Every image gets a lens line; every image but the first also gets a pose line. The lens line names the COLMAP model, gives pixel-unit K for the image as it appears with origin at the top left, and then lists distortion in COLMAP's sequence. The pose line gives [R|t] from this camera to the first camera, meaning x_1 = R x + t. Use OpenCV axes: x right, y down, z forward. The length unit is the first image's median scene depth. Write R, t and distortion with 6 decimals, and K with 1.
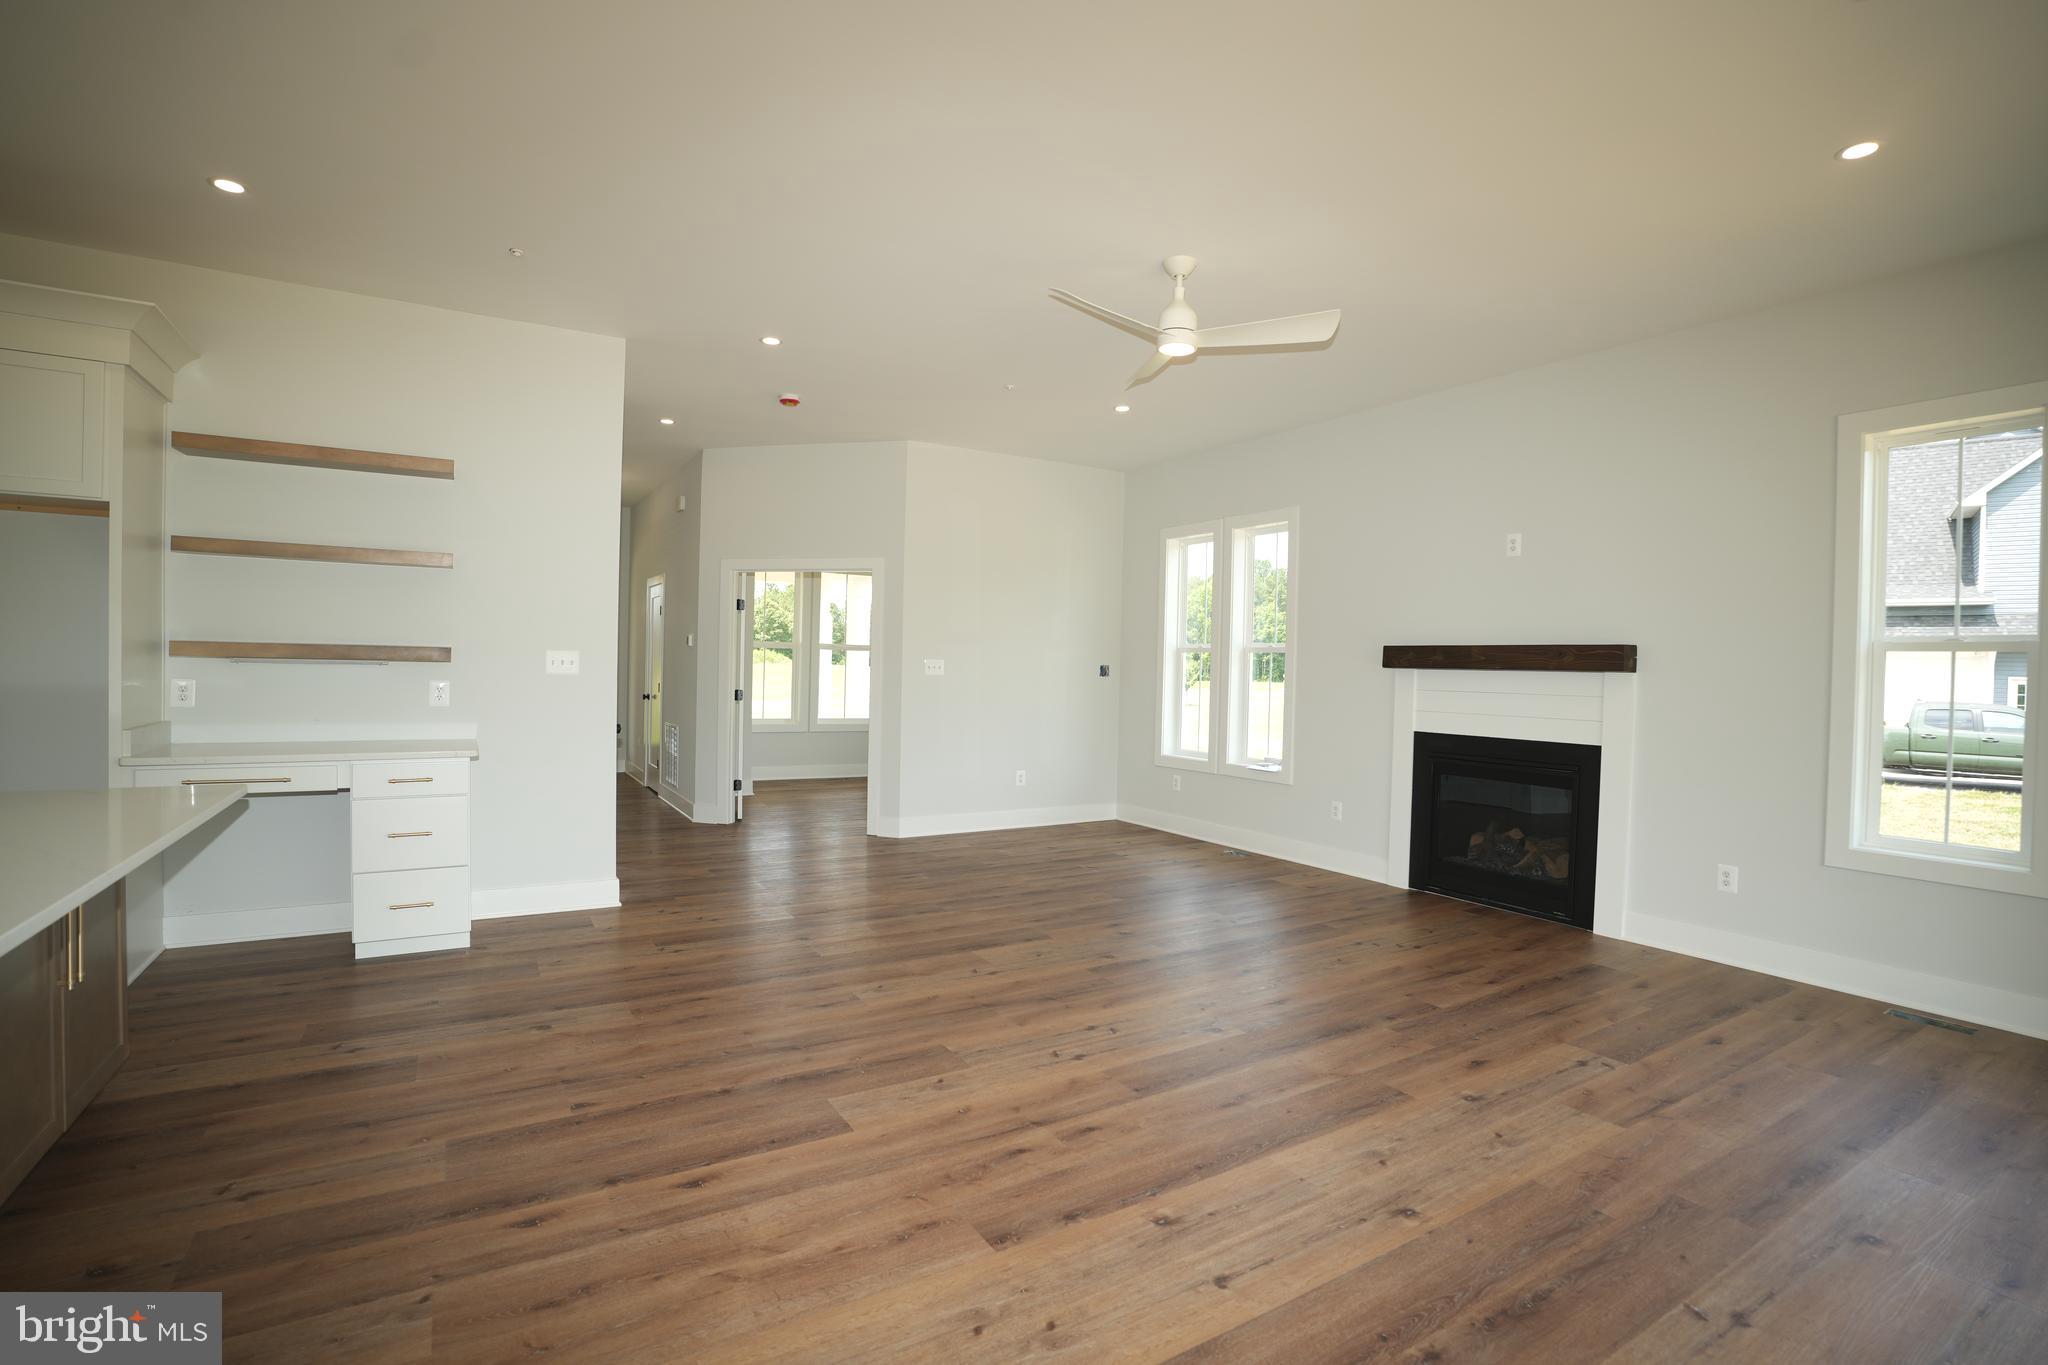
lens RADIAL K [[944.1, 0, 1011.2], [0, 944.1, 681.5], [0, 0, 1]] dist [-0.069845, 0.017684]
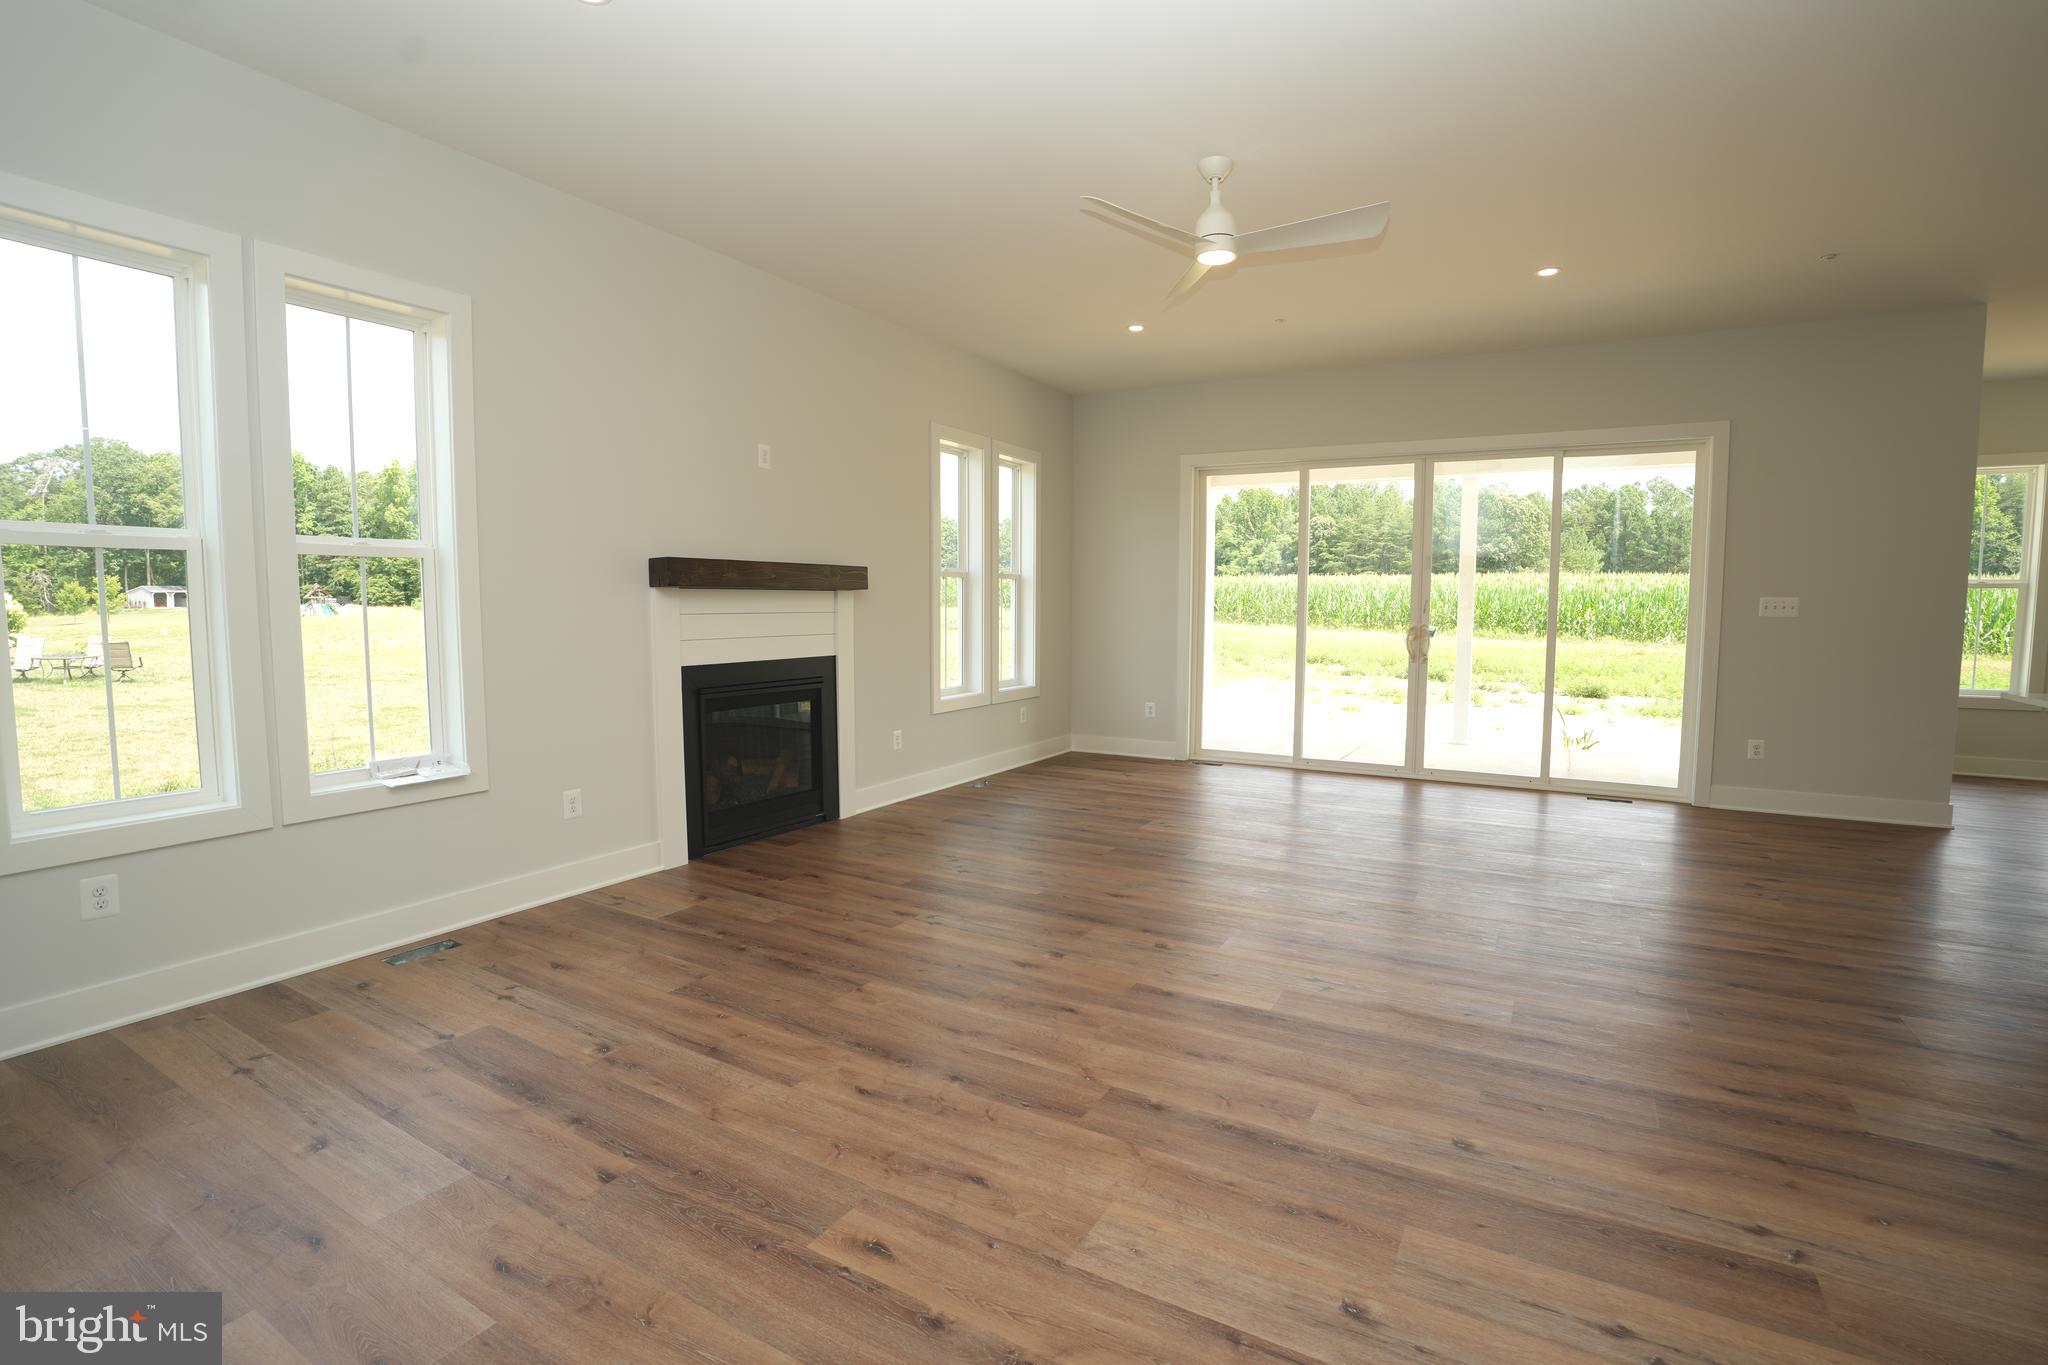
lens RADIAL K [[944.1, 0, 1016.4], [0, 944.1, 679.9], [0, 0, 1]] dist [-0.069845, 0.017684]
pose [[-0.484382, -0.094183, 0.869772, -0.704852], [-0.000432, 0.994214, 0.107417, -0.037436], [-0.874857, 0.051655, -0.481620, 1.988739]]
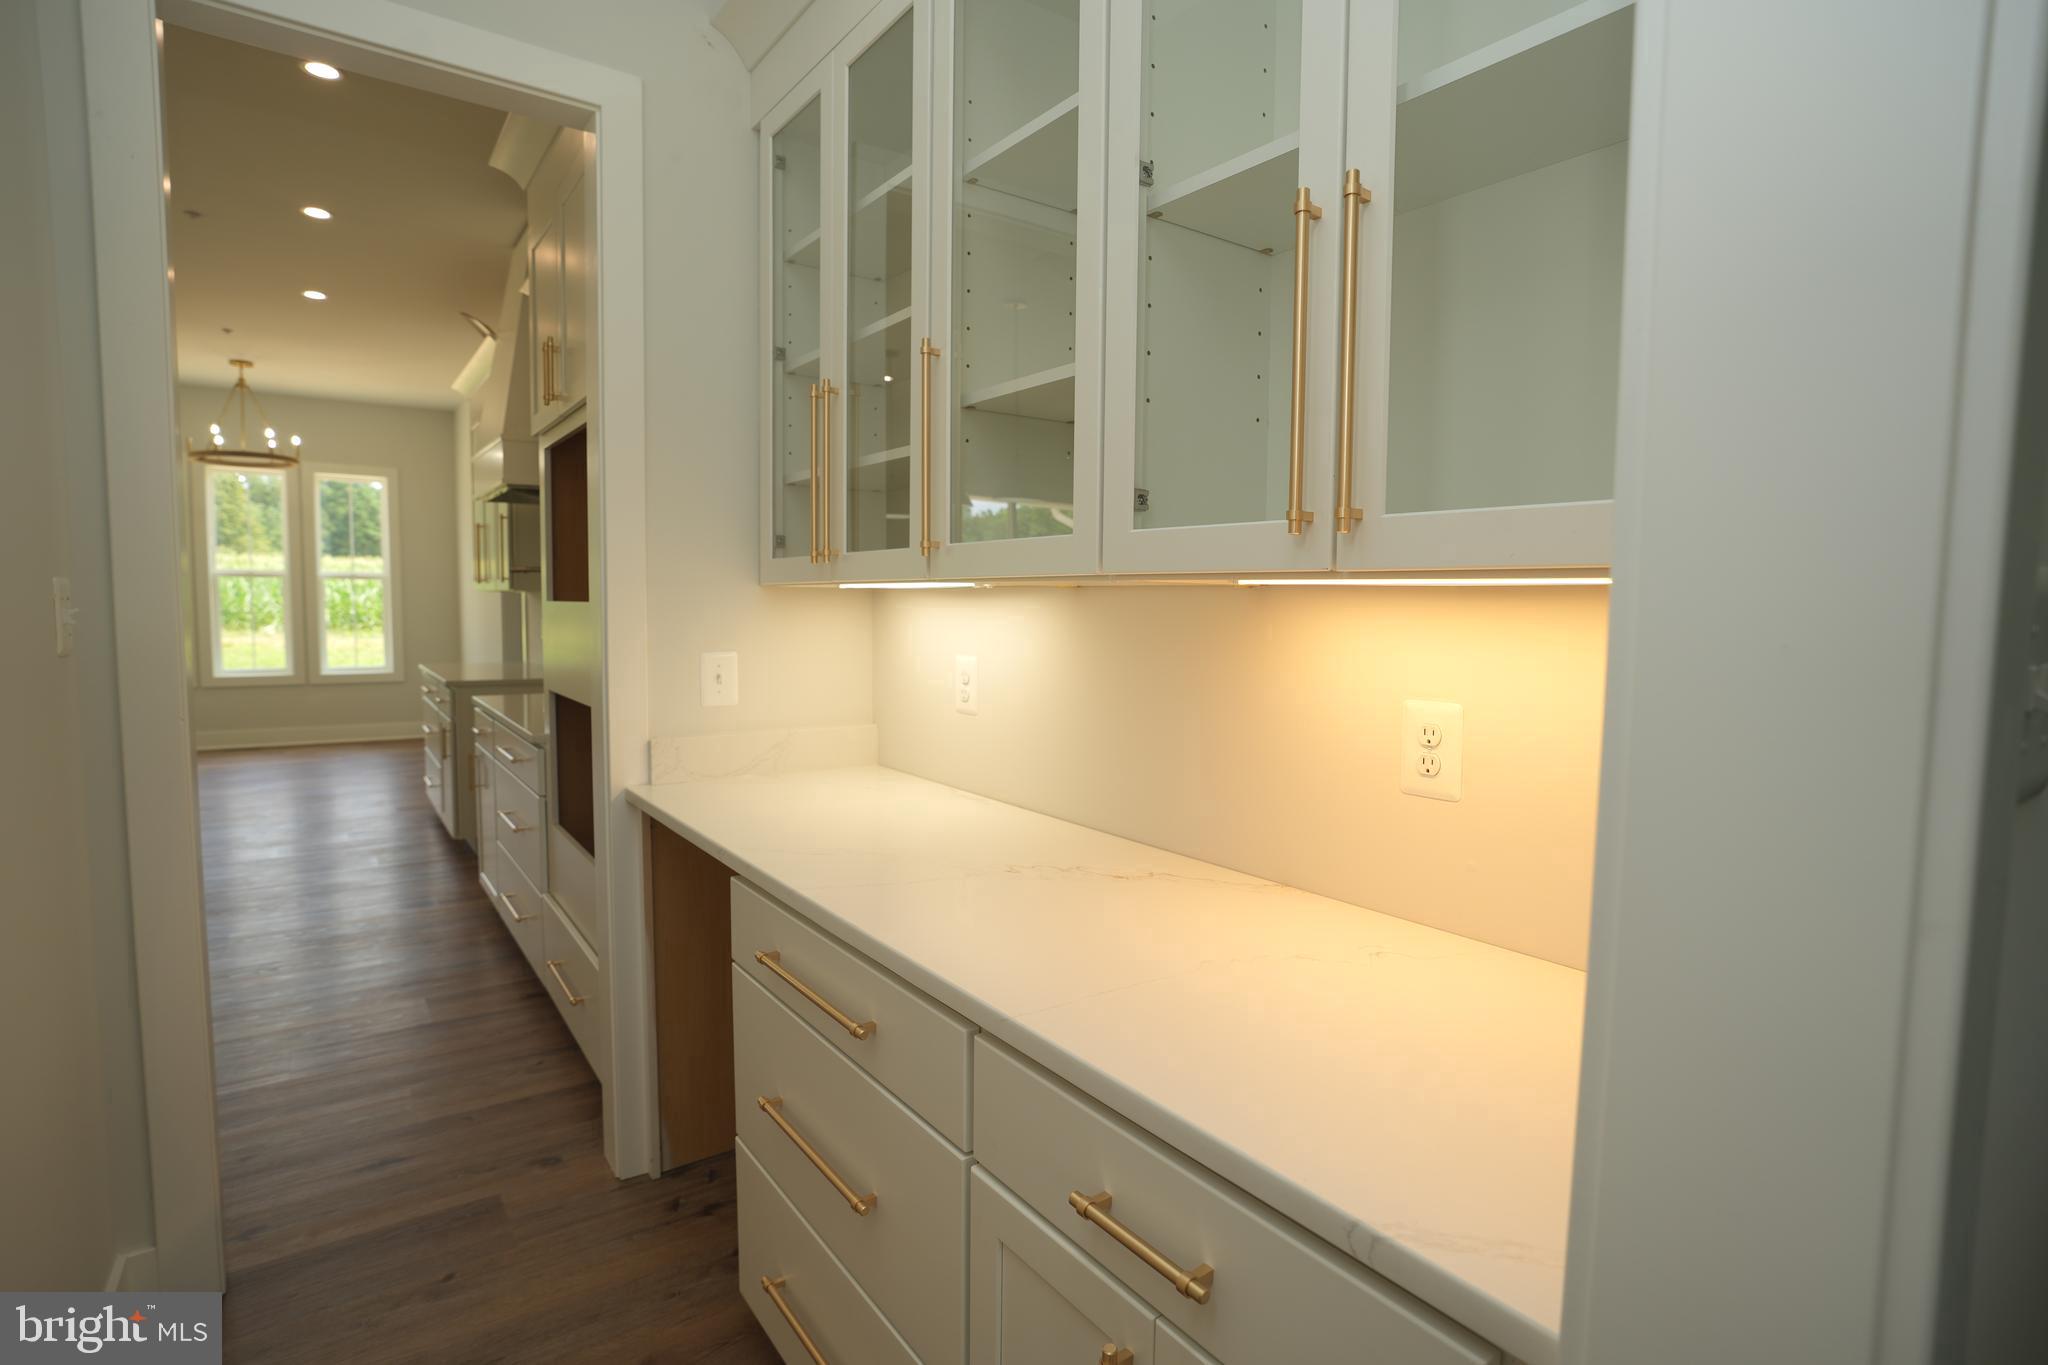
lens RADIAL K [[1016.2, 0, 1018.3], [0, 1016.2, 665.5], [0, 0, 1]] dist [-0.024753, 0.005978]
pose [[-0.996967, -0.030059, -0.071790, -2.030772], [-0.035577, 0.996407, 0.076860, -0.074724], [0.069222, 0.079181, -0.994454, 1.621251]]
